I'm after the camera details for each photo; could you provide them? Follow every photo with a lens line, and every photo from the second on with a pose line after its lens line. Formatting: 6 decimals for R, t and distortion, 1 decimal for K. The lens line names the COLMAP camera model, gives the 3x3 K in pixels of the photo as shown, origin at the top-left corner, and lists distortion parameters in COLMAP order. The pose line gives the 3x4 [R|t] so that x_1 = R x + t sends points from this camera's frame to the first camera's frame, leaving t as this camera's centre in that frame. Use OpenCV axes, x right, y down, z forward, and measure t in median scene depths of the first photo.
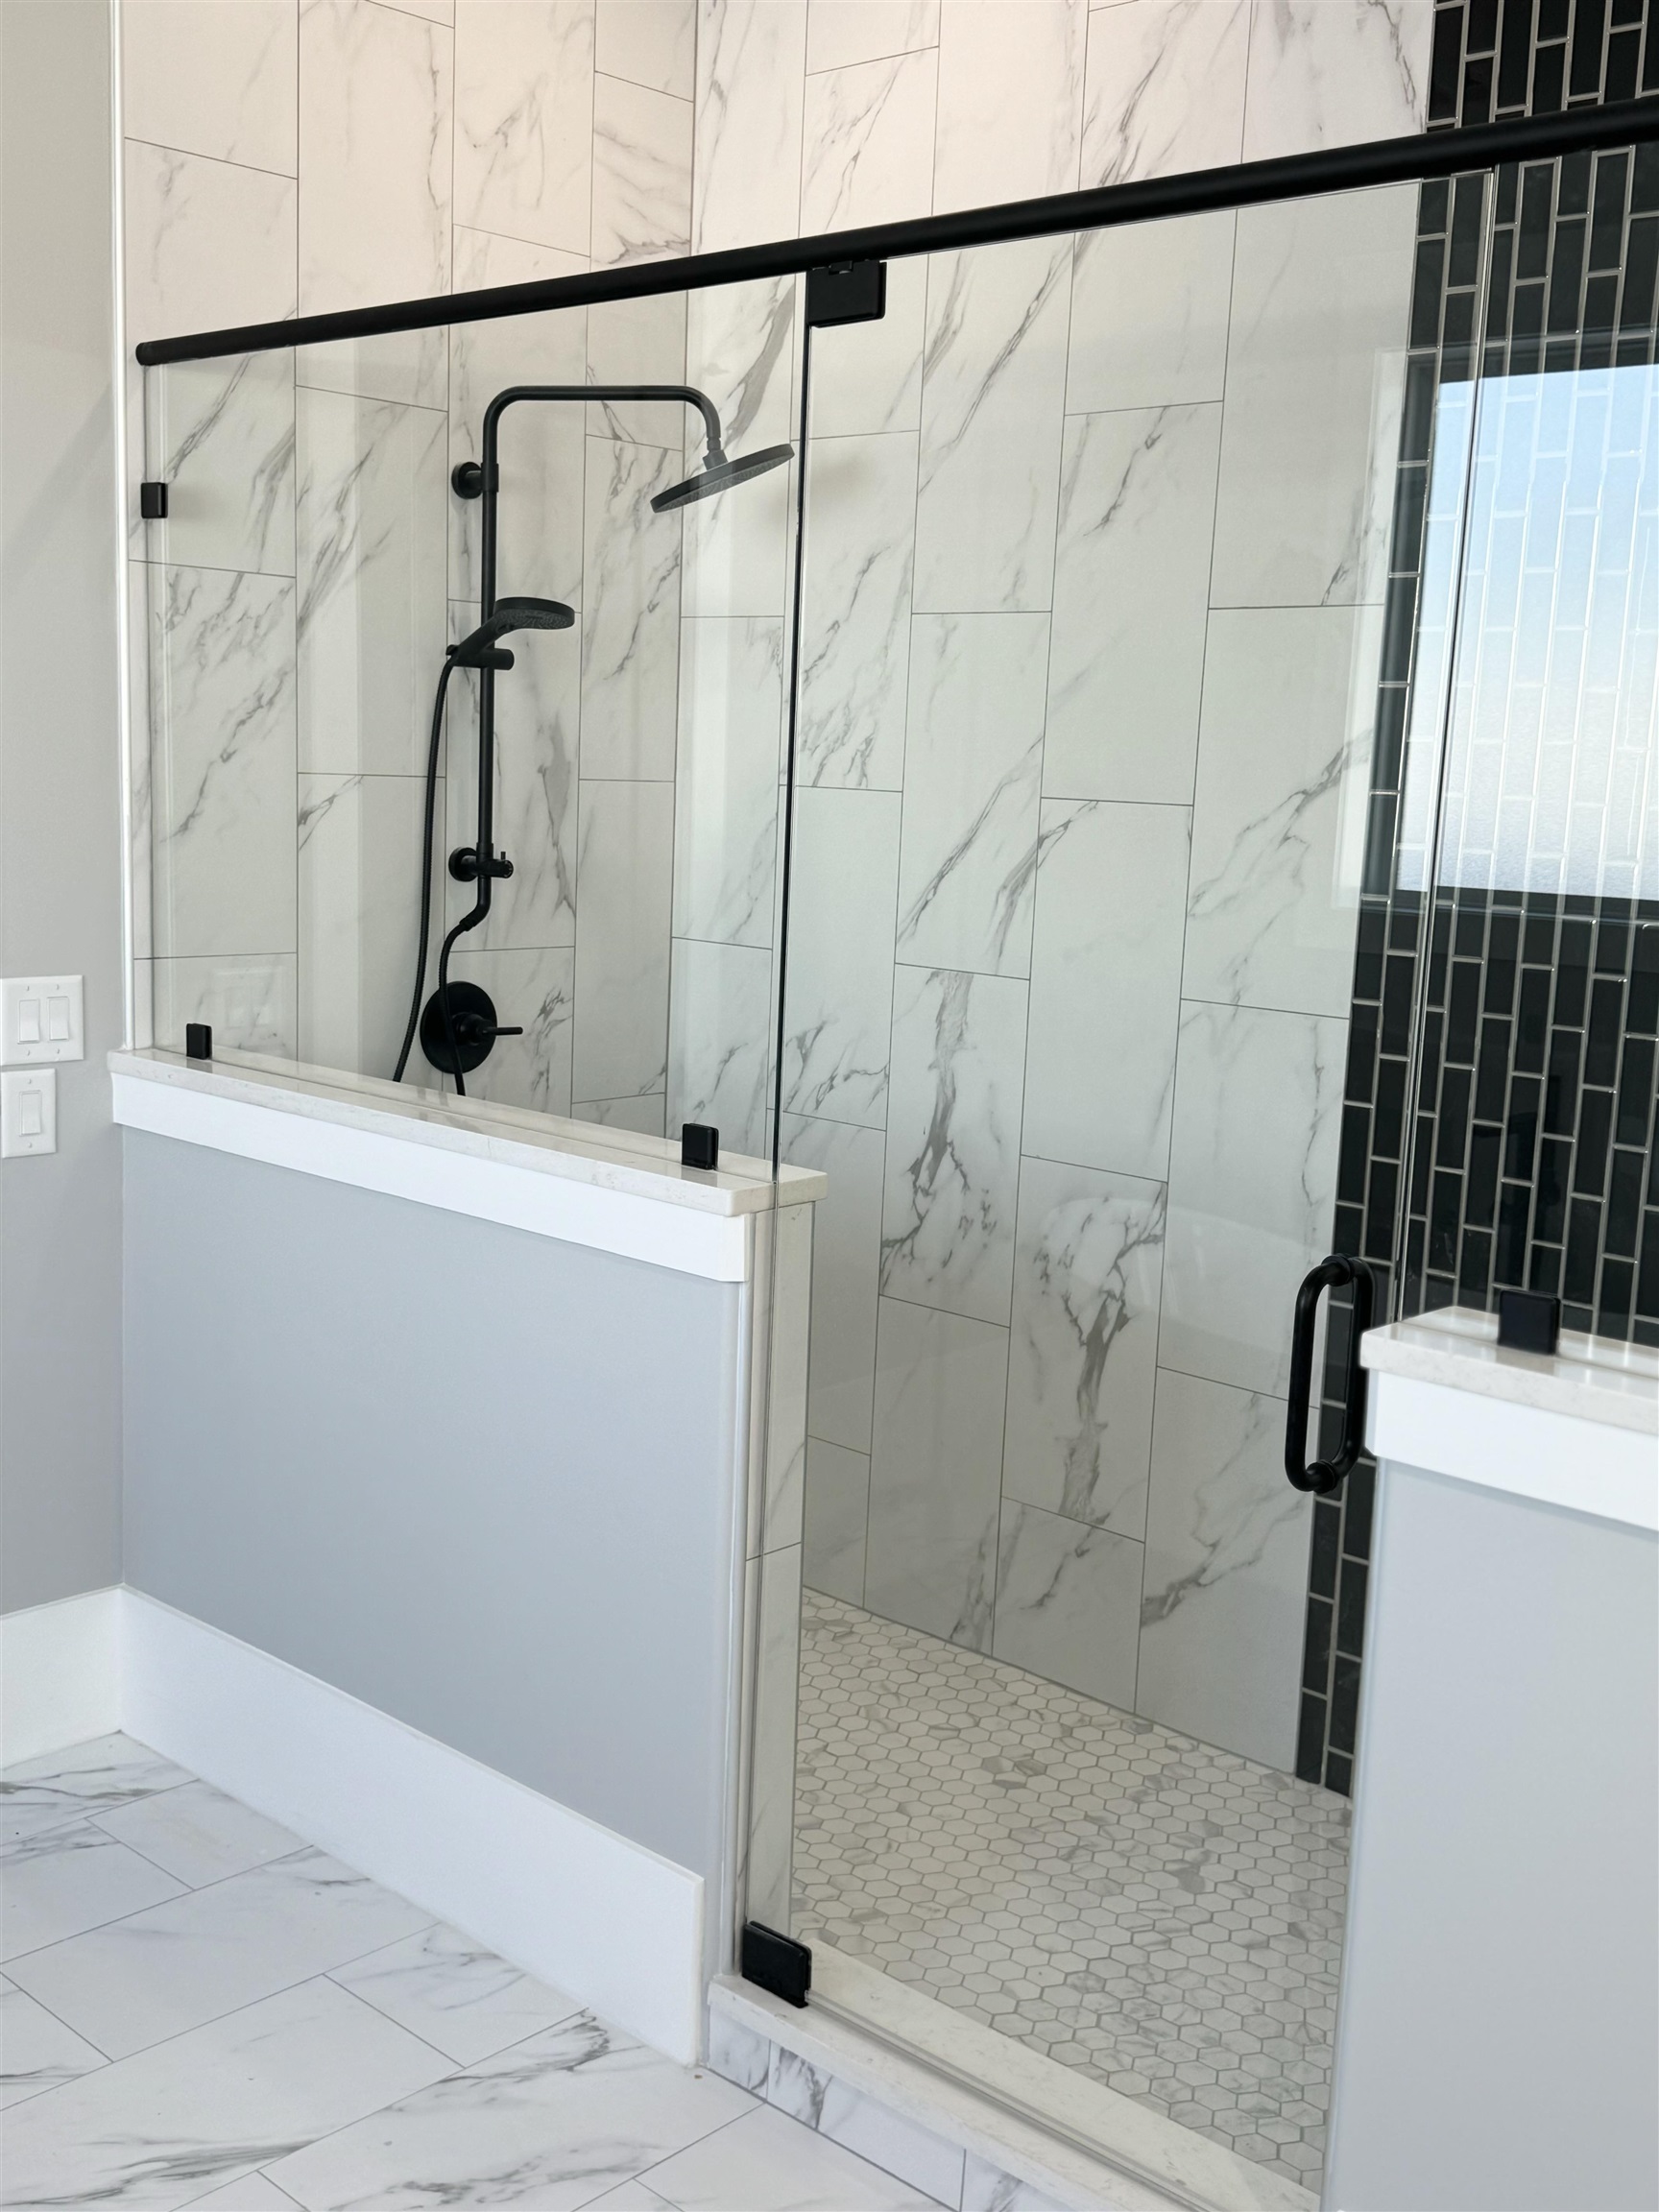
lens RADIAL K [[2217.7, 0, 829.5], [0, 2217.7, 1106.0], [0, 0, 1]] dist [0.196251, -0.479962]
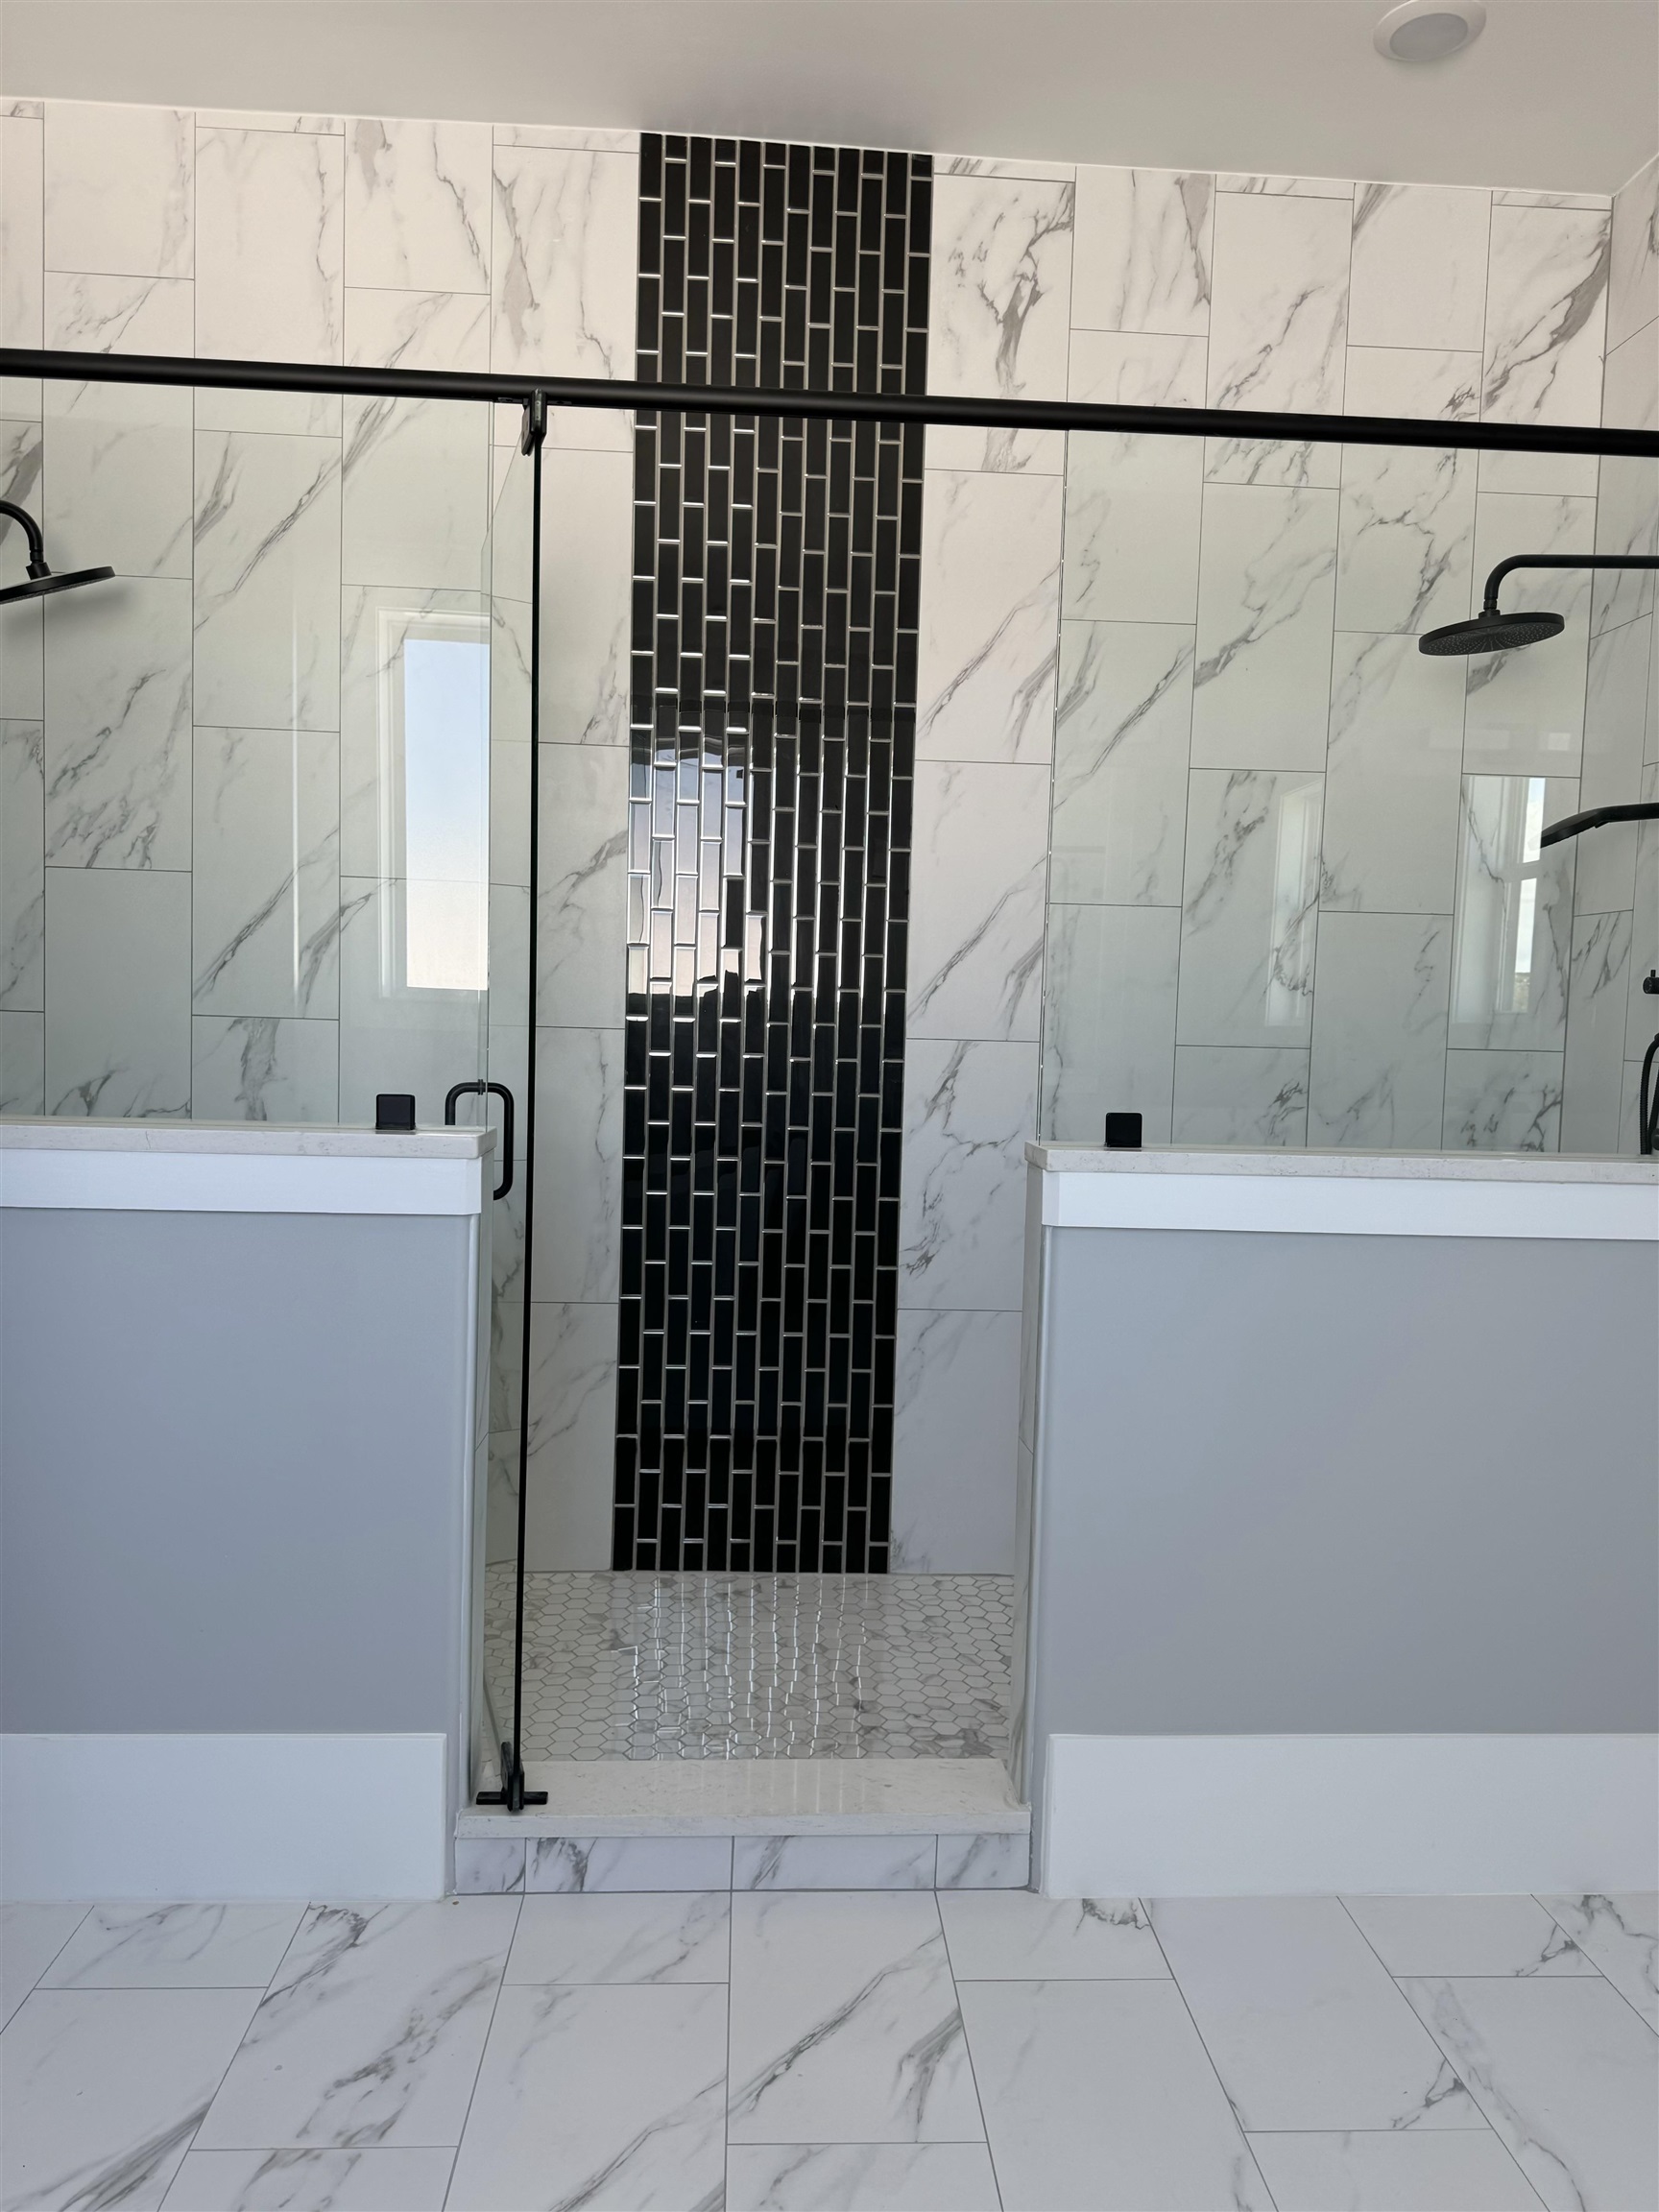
lens RADIAL K [[1561.7, 0, 829.5], [0, 1561.7, 1106.0], [0, 0, 1]] dist [0.035421, -0.049592]
pose [[0.697619, -0.067229, 0.713308, -0.384364], [0.107548, 0.994134, -0.011486, 0.035101], [-0.708351, 0.084728, 0.700757, 0.197690]]
